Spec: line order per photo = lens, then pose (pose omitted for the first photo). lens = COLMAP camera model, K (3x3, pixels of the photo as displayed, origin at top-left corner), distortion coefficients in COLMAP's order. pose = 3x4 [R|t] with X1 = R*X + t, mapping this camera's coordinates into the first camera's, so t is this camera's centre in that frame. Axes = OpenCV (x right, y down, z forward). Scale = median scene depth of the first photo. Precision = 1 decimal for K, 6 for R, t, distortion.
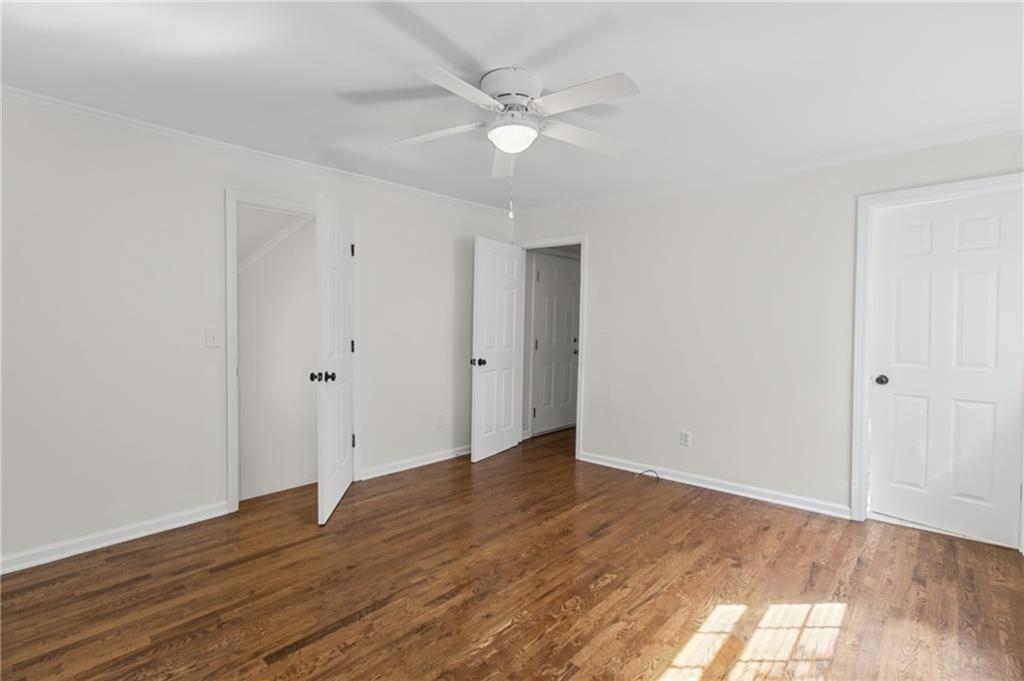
lens RADIAL K [[518.1, 0, 529.7], [0, 518.1, 337.7], [0, 0, 1]] dist [-0.000315, -0.000215]
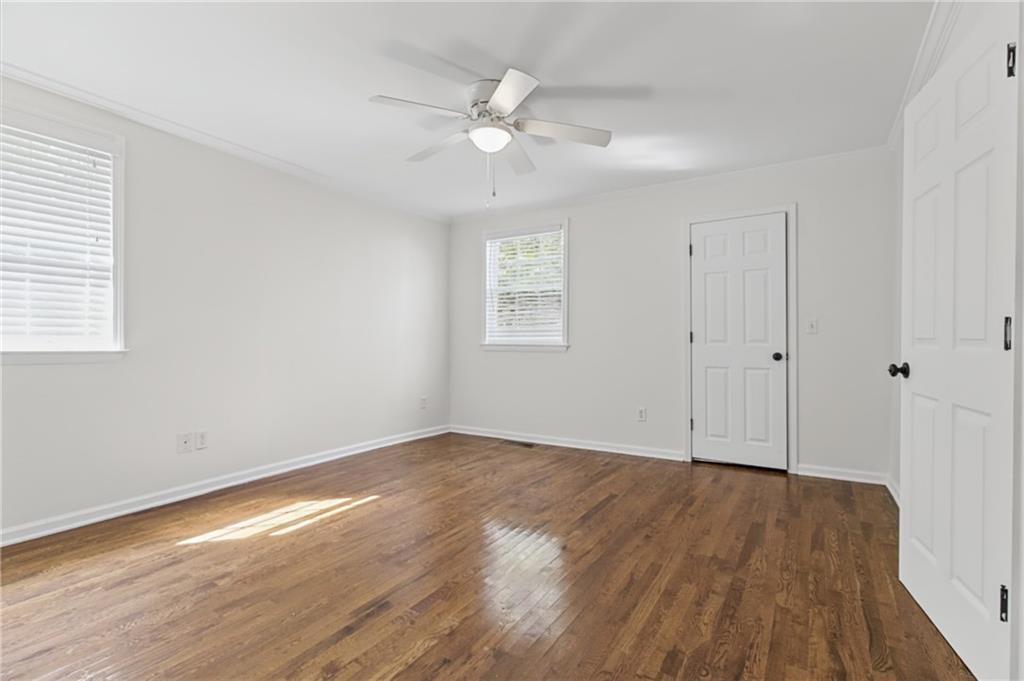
lens RADIAL K [[518.1, 0, 529.7], [0, 518.1, 337.7], [0, 0, 1]] dist [-0.000315, -0.000215]
pose [[-0.986692, -0.012001, -0.162158, 0.054663], [-0.018591, 0.999059, 0.039178, 0.014013], [0.161535, 0.041671, -0.985987, 1.886904]]
